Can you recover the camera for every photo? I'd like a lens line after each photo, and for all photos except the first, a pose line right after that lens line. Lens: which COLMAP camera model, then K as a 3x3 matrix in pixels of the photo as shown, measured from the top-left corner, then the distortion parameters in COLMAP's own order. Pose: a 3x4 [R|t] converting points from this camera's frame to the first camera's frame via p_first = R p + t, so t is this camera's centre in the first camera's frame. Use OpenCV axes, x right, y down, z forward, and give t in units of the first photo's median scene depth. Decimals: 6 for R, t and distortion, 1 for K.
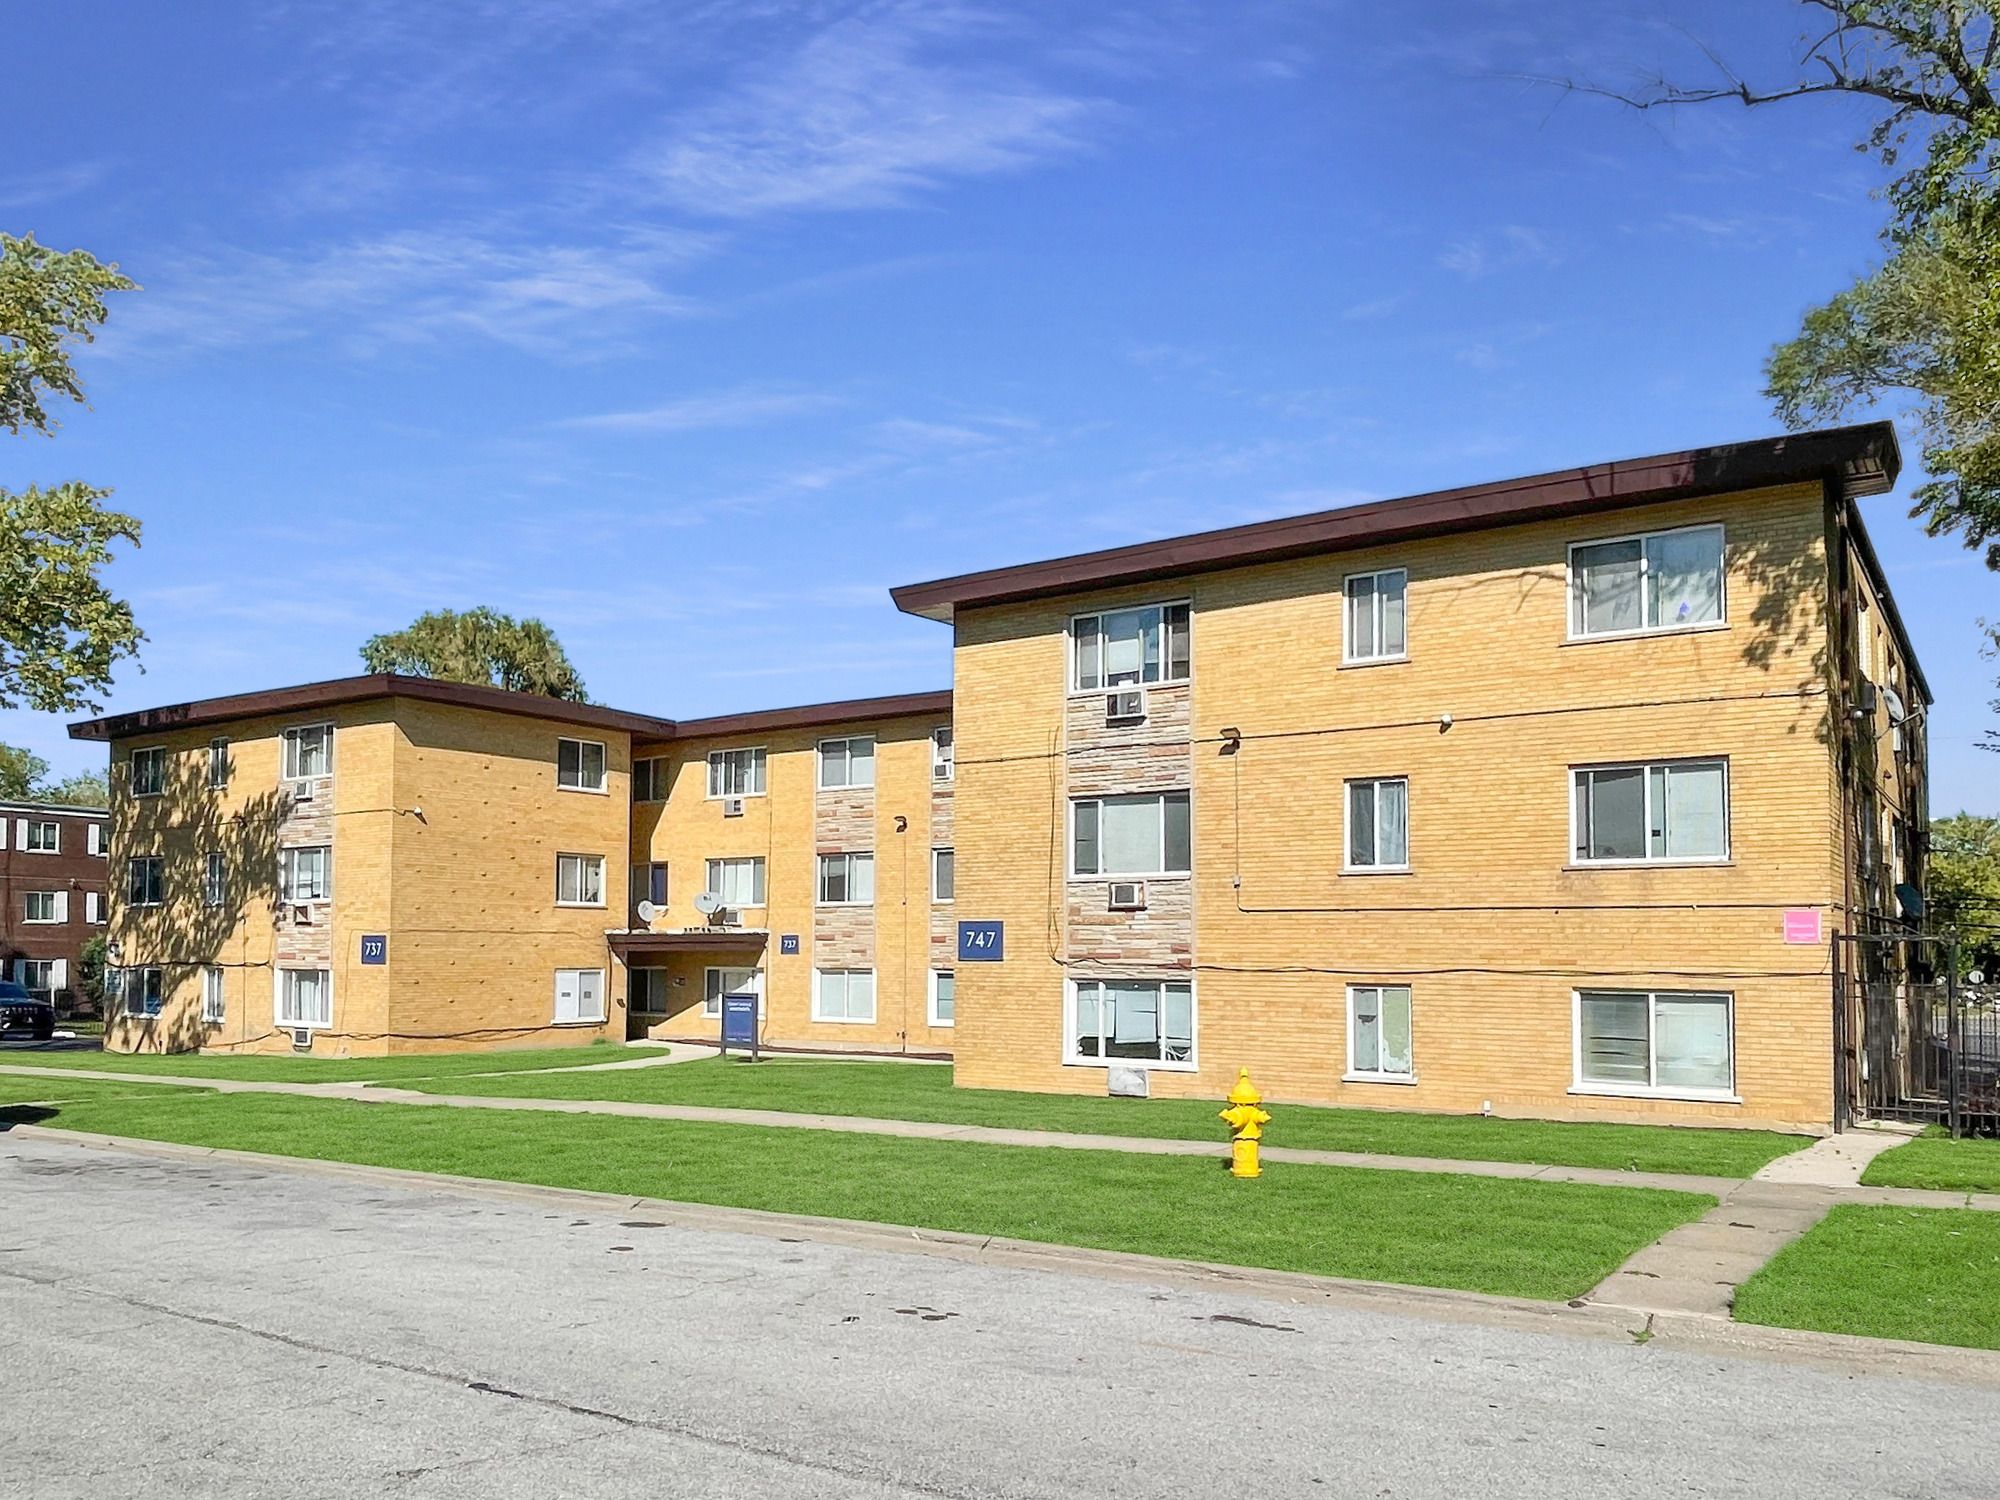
lens RADIAL K [[1465.8, 0, 1004.7], [0, 1465.8, 947.5], [0, 0, 1]] dist [0.022441, 0.007618]
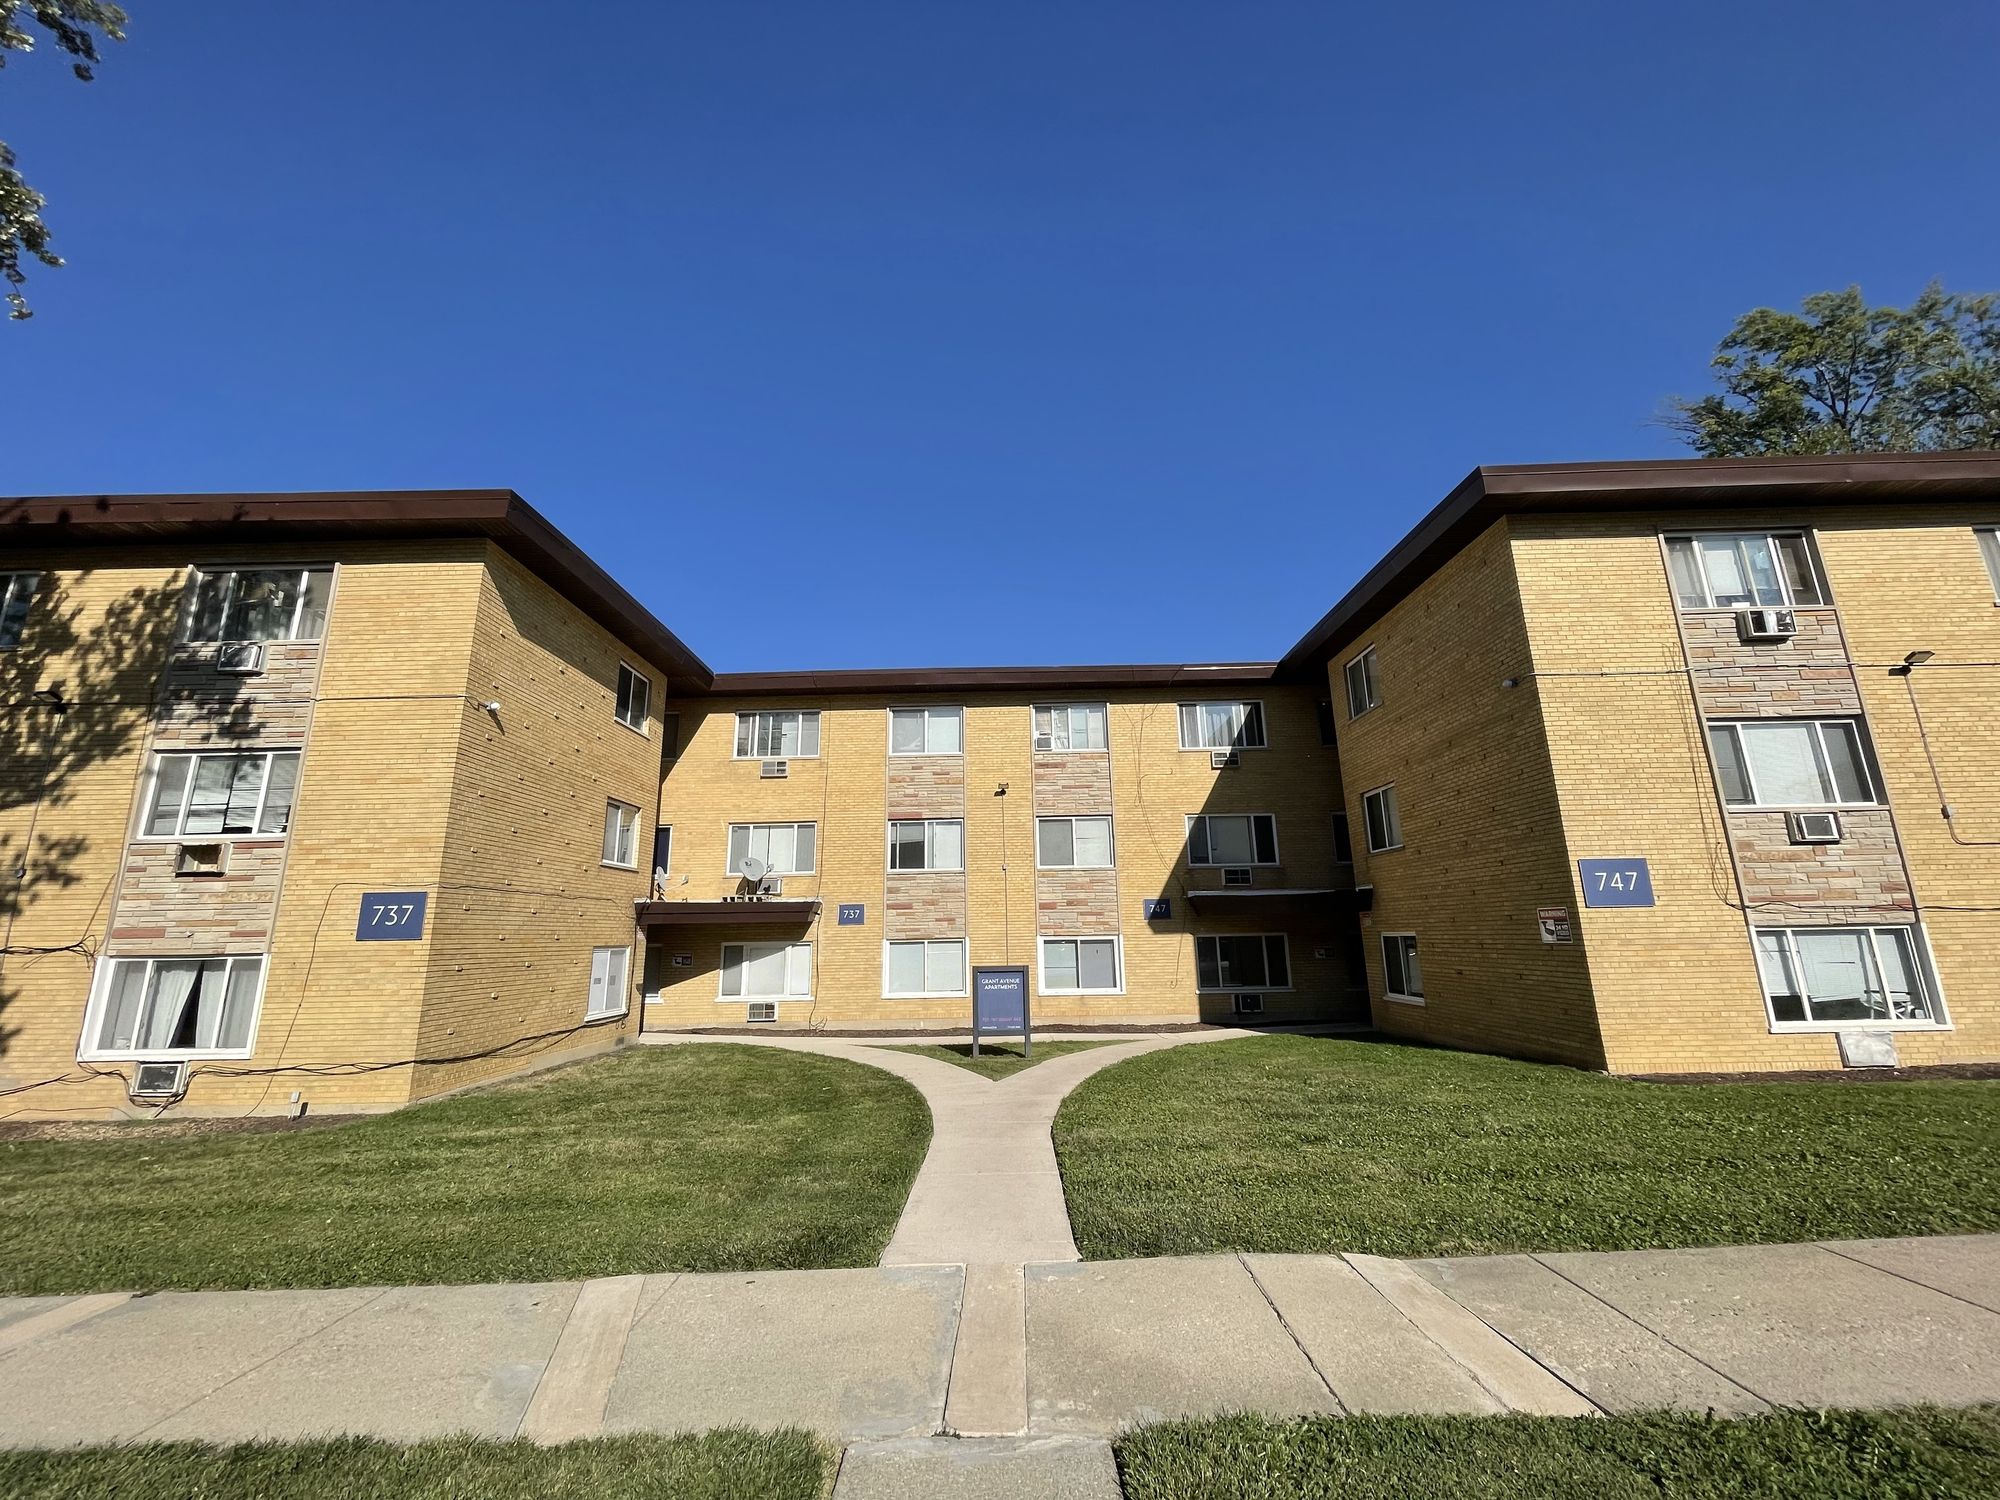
lens RADIAL K [[808.2, 0, 1010.7], [0, 808.2, 756.6], [0, 0, 1]] dist [-0.001946, -0.000445]
pose [[0.842734, 0.098969, 0.529155, -0.413706], [0.017092, 0.977541, -0.210052, 0.011808], [-0.538059, 0.186062, 0.822115, 0.602859]]
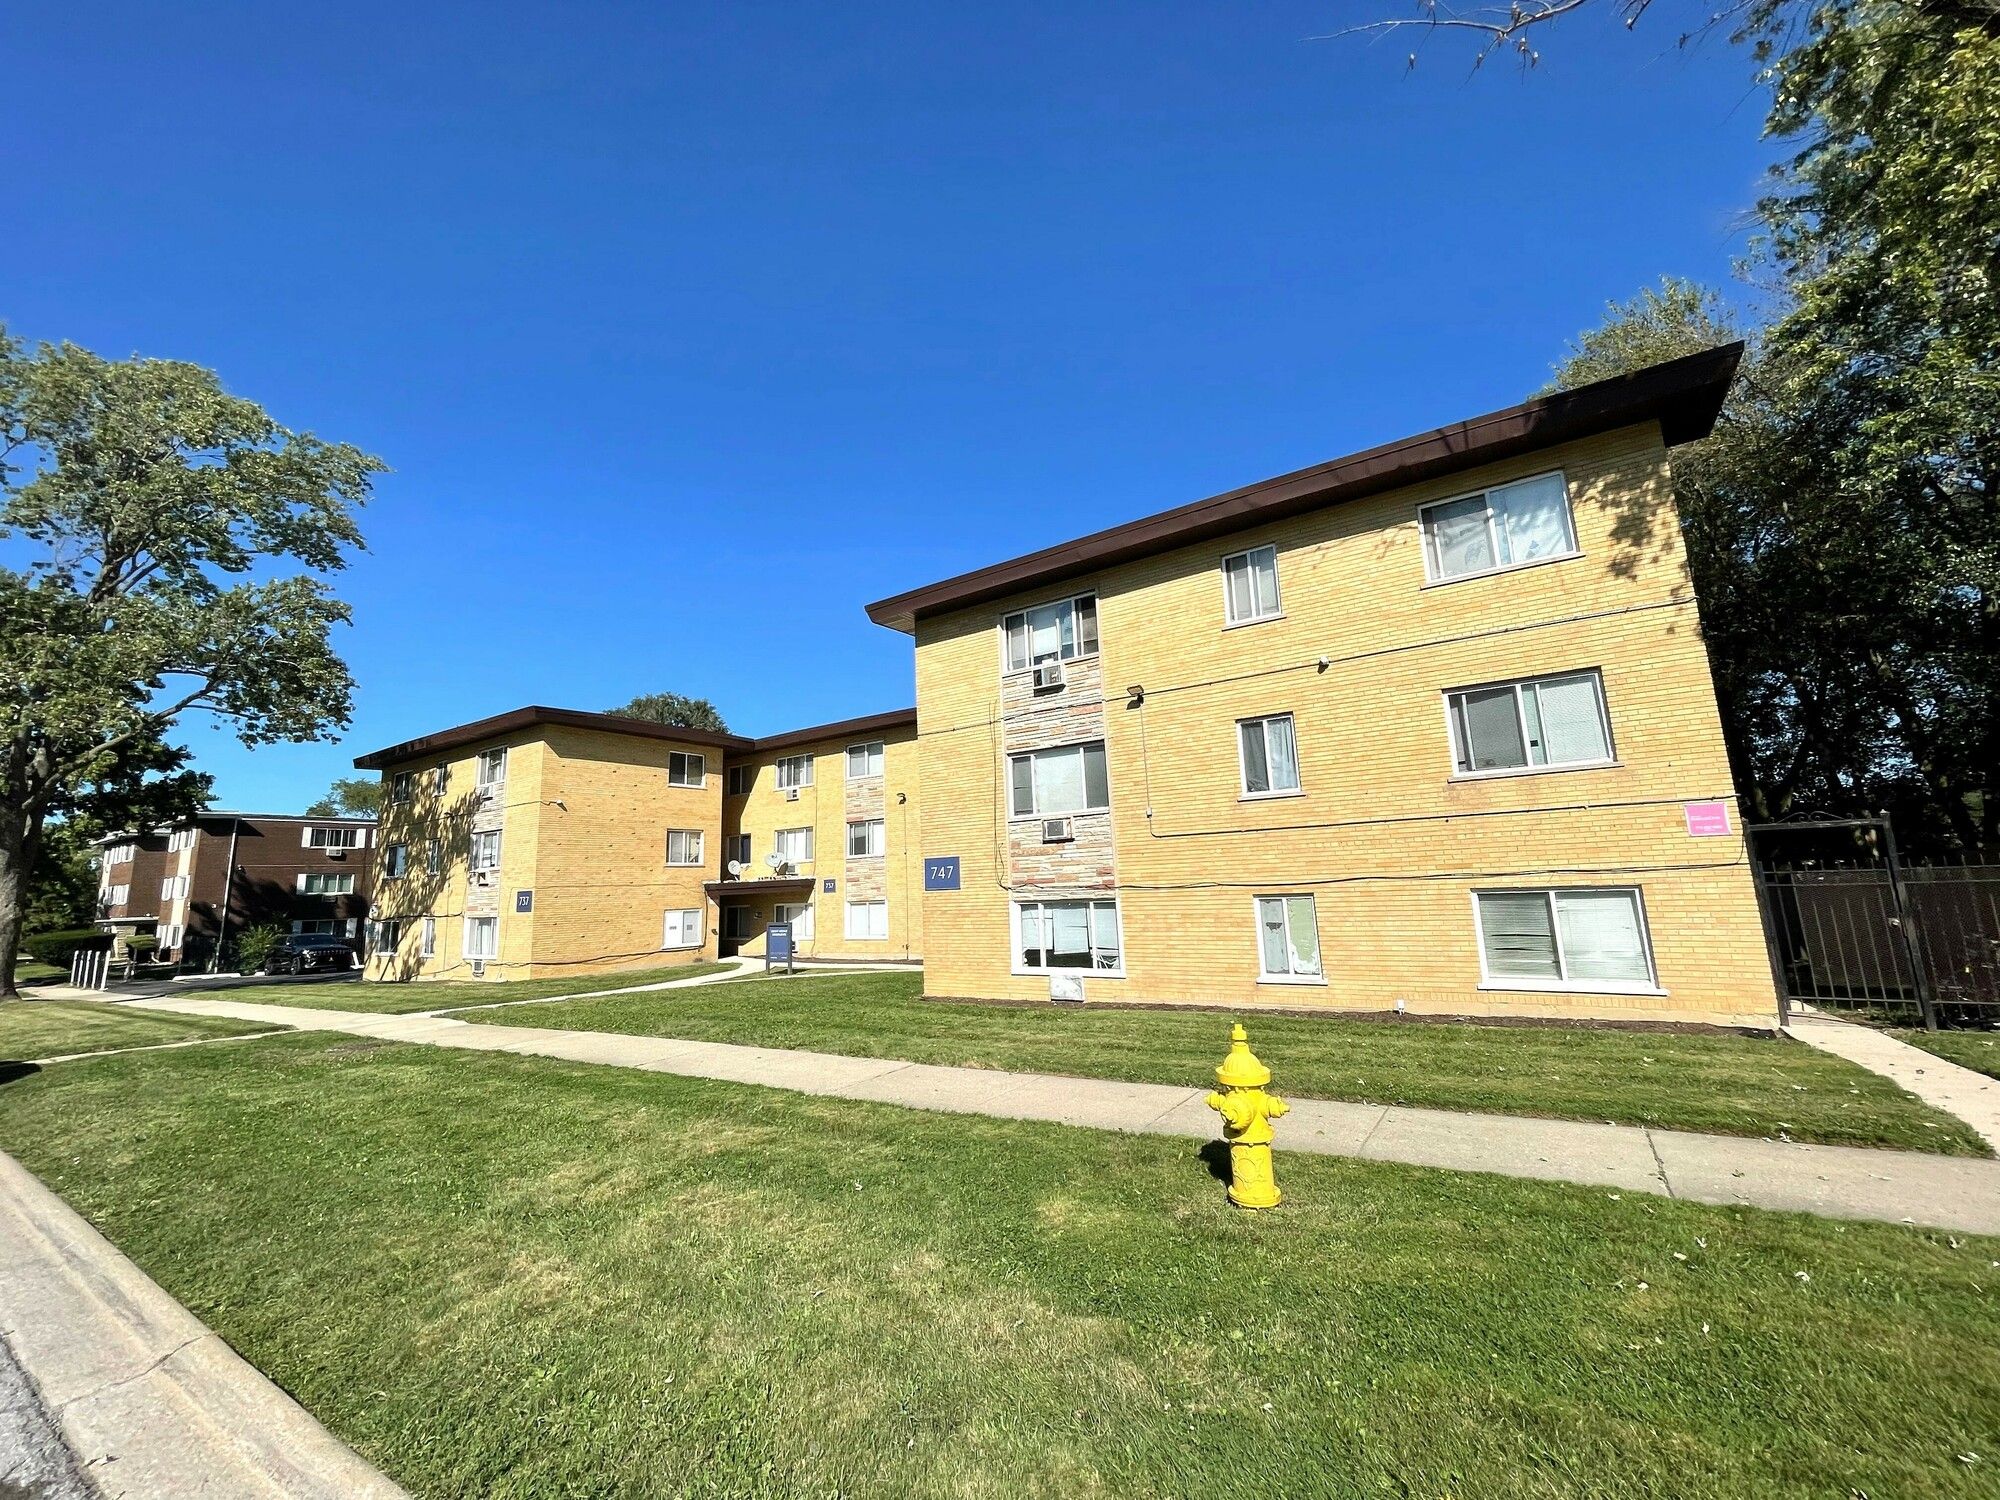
lens RADIAL K [[801.4, 0, 999.1], [0, 801.4, 768.4], [0, 0, 1]] dist [-0.009333, 0.000010]
pose [[0.999104, -0.041233, 0.009500, 0.021848], [0.042175, 0.988569, -0.144747, 0.005760], [-0.003423, 0.145018, 0.989423, 0.239128]]
